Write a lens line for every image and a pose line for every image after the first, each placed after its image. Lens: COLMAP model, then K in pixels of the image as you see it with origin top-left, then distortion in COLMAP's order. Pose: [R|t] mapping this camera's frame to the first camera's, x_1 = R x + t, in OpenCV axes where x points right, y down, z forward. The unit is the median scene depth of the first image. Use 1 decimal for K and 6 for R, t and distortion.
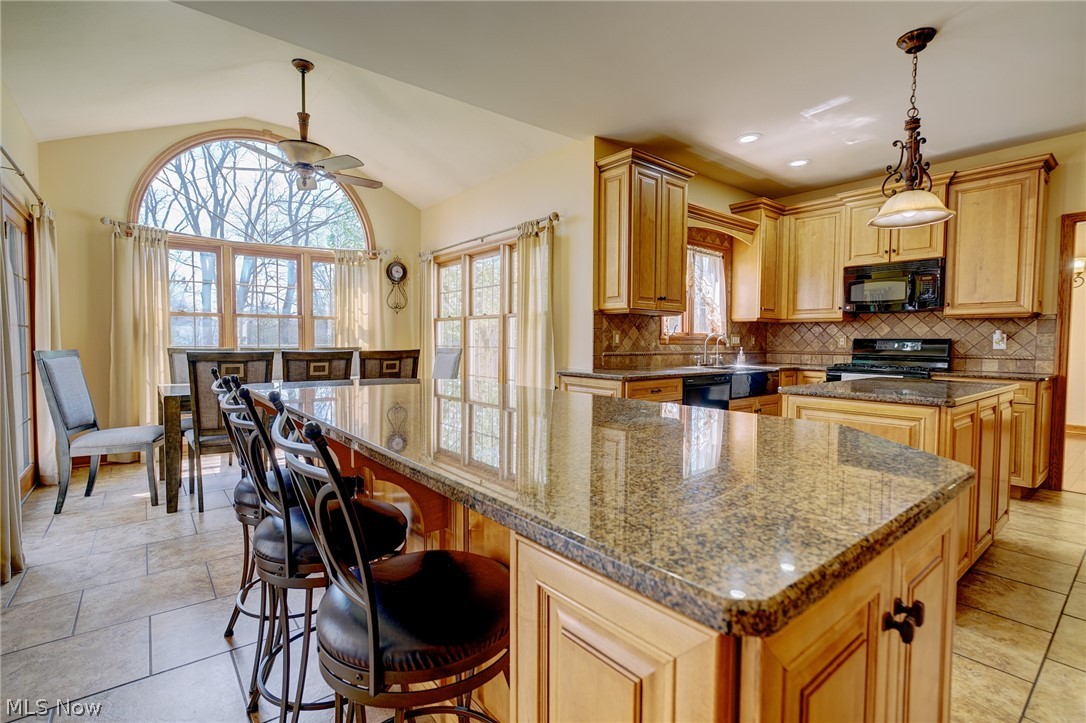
lens RADIAL K [[500.7, 0, 536.5], [0, 500.7, 363.3], [0, 0, 1]] dist [-0.027701, 0.013871]
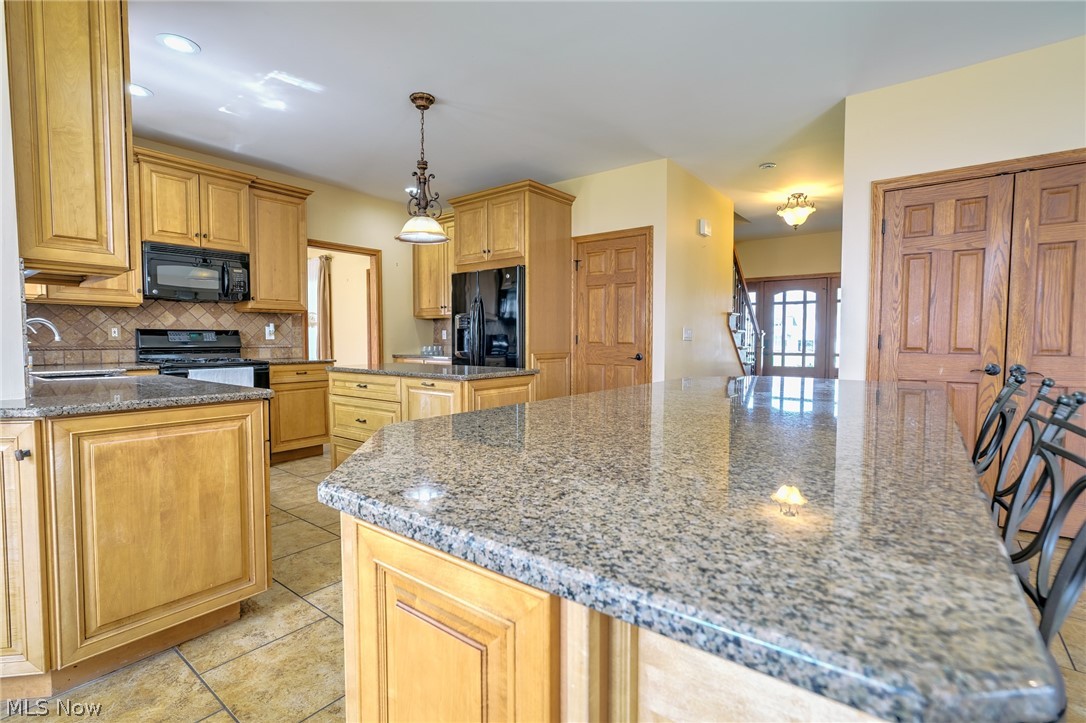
lens RADIAL K [[500.7, 0, 542.7], [0, 500.7, 363.5], [0, 0, 1]] dist [-0.027701, 0.013871]
pose [[-0.257465, -0.058708, 0.964503, -0.371605], [0.036479, 0.996851, 0.070414, -0.029939], [-0.965599, 0.053313, -0.254512, 0.649136]]
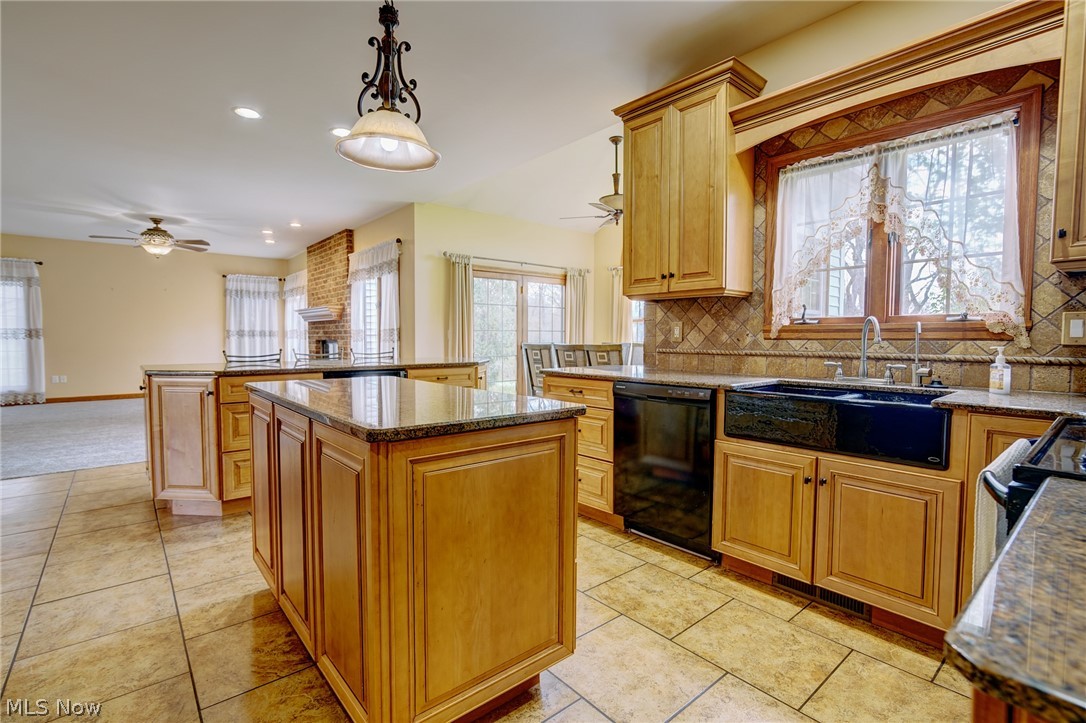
lens RADIAL K [[500.7, 0, 544.9], [0, 500.7, 362.2], [0, 0, 1]] dist [-0.027701, 0.013871]
pose [[0.043947, 0.039946, -0.998235, 0.903006], [-0.047687, 0.998145, 0.037843, -0.021041], [0.997895, 0.045940, 0.045770, 0.733636]]
